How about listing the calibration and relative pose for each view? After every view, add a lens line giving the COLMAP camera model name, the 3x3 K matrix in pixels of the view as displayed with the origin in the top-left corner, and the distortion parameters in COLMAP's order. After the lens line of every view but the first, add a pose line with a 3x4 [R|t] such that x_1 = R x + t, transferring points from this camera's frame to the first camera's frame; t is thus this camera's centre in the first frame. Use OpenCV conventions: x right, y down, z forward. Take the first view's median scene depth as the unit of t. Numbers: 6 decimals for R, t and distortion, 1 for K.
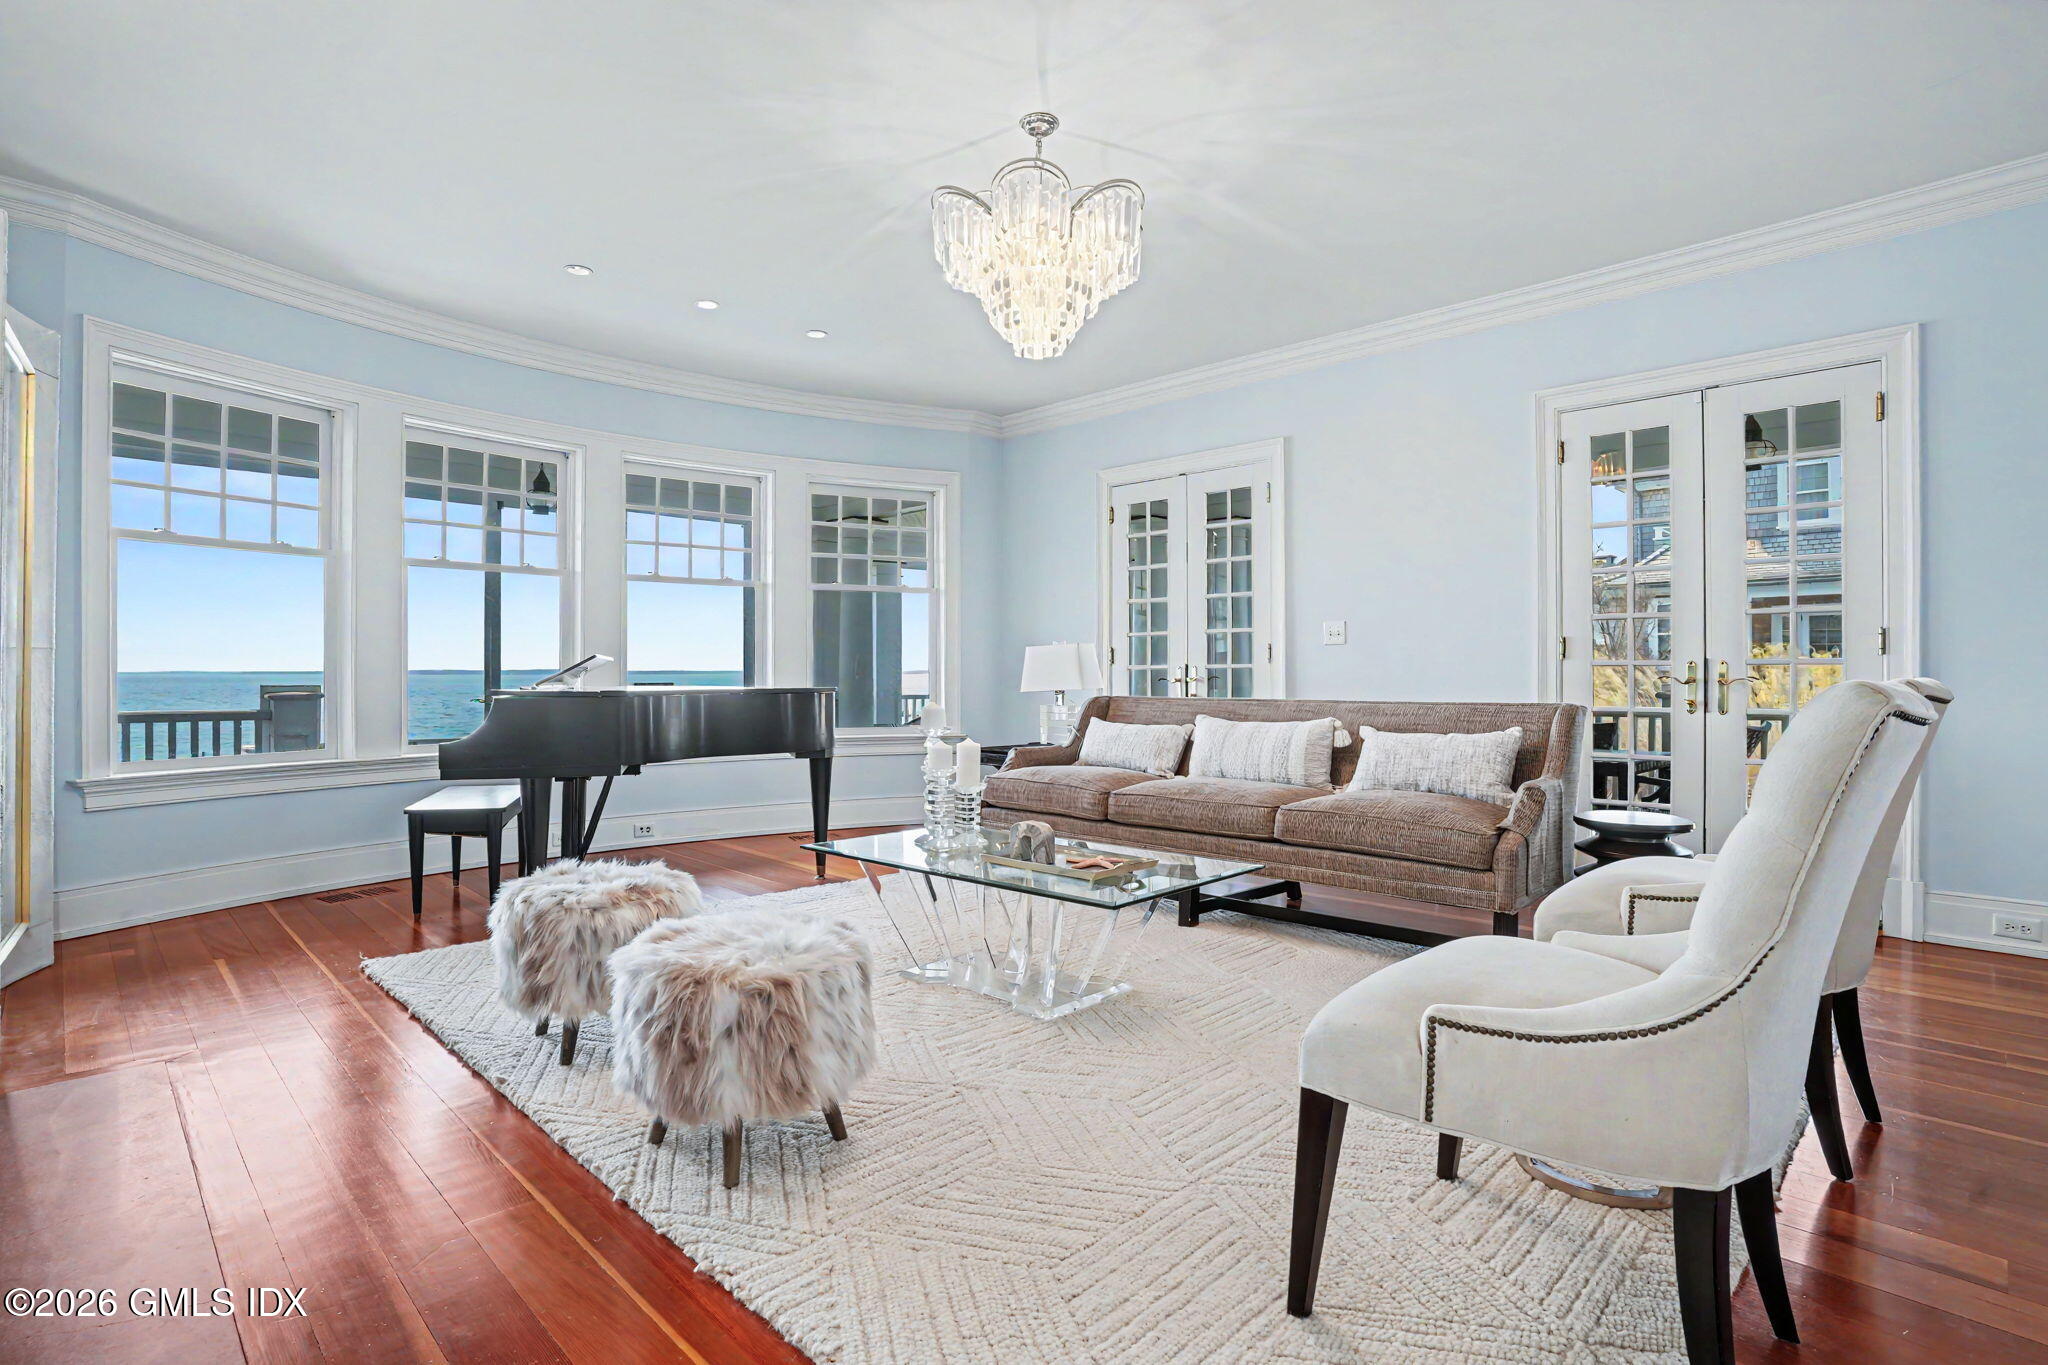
lens RADIAL K [[1010.4, 0, 1023.7], [0, 1010.4, 671.1], [0, 0, 1]] dist [0.000360, 0.000259]
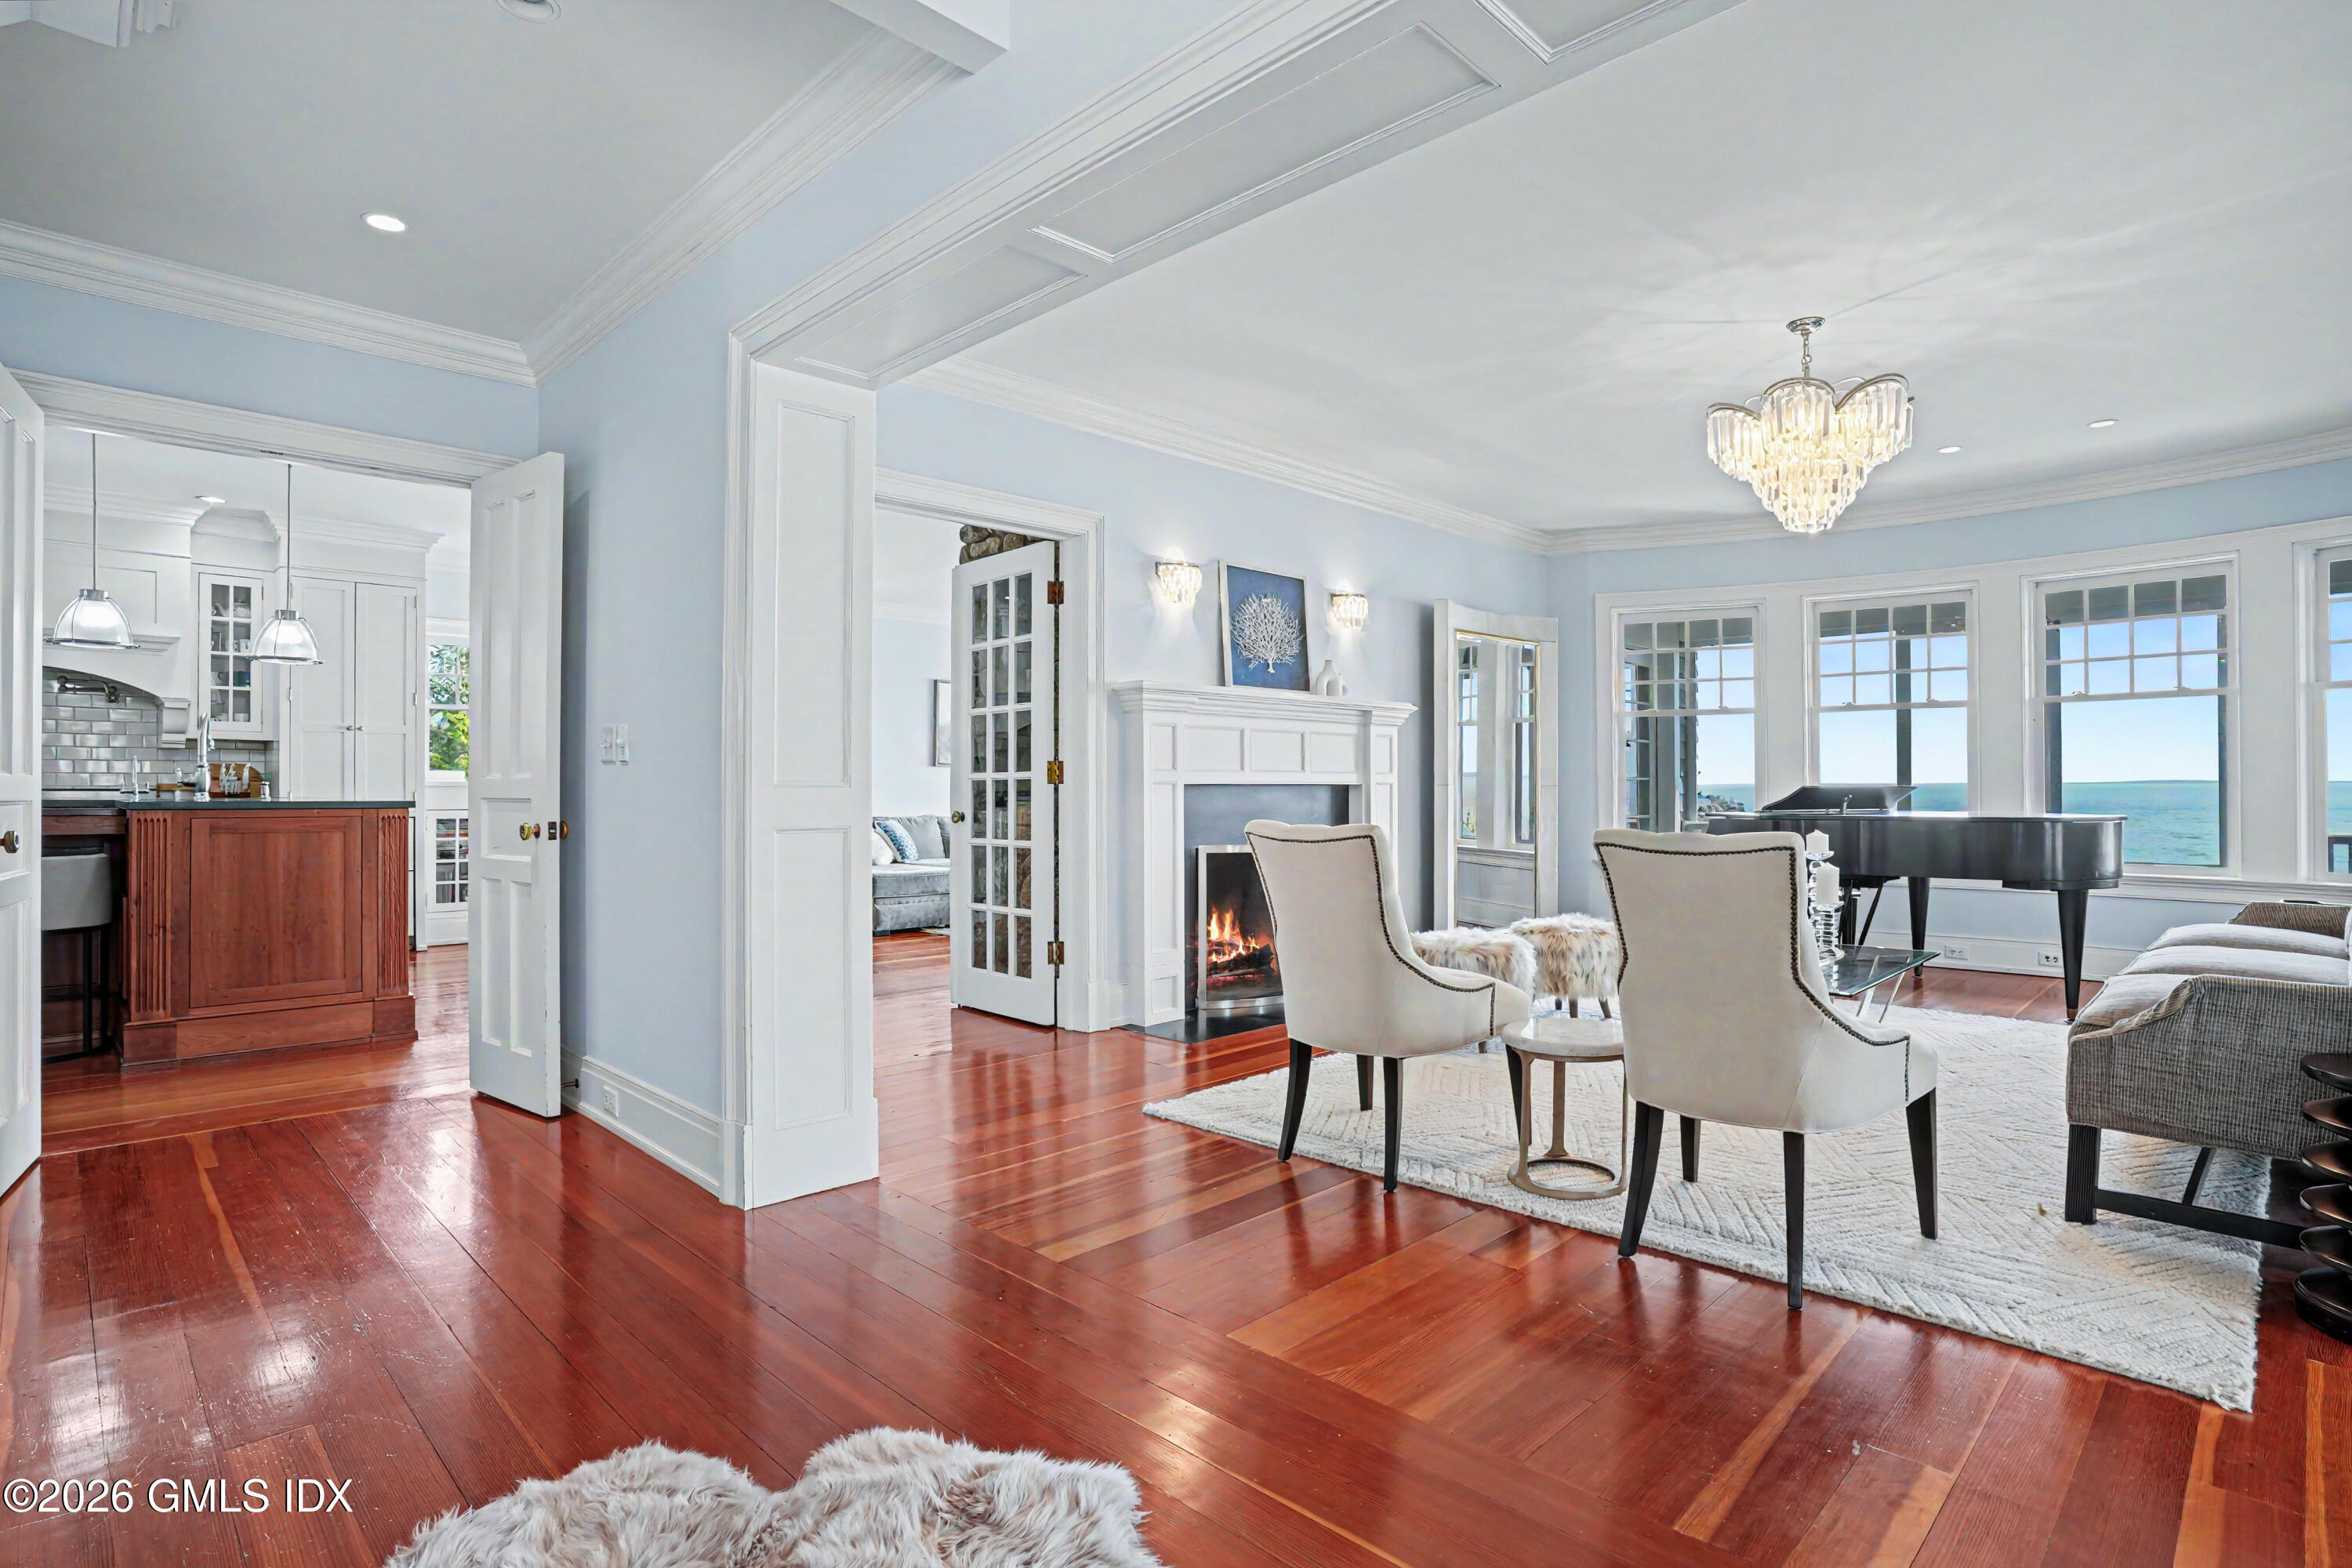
lens RADIAL K [[1160.3, 0, 1175.7], [0, 1160.3, 770.9], [0, 0, 1]] dist [0.000360, 0.000259]
pose [[0.003098, -0.006886, -0.999971, 0.813879], [-0.001822, 0.999975, -0.006891, -0.017951], [0.999994, 0.001843, 0.003086, 0.181277]]
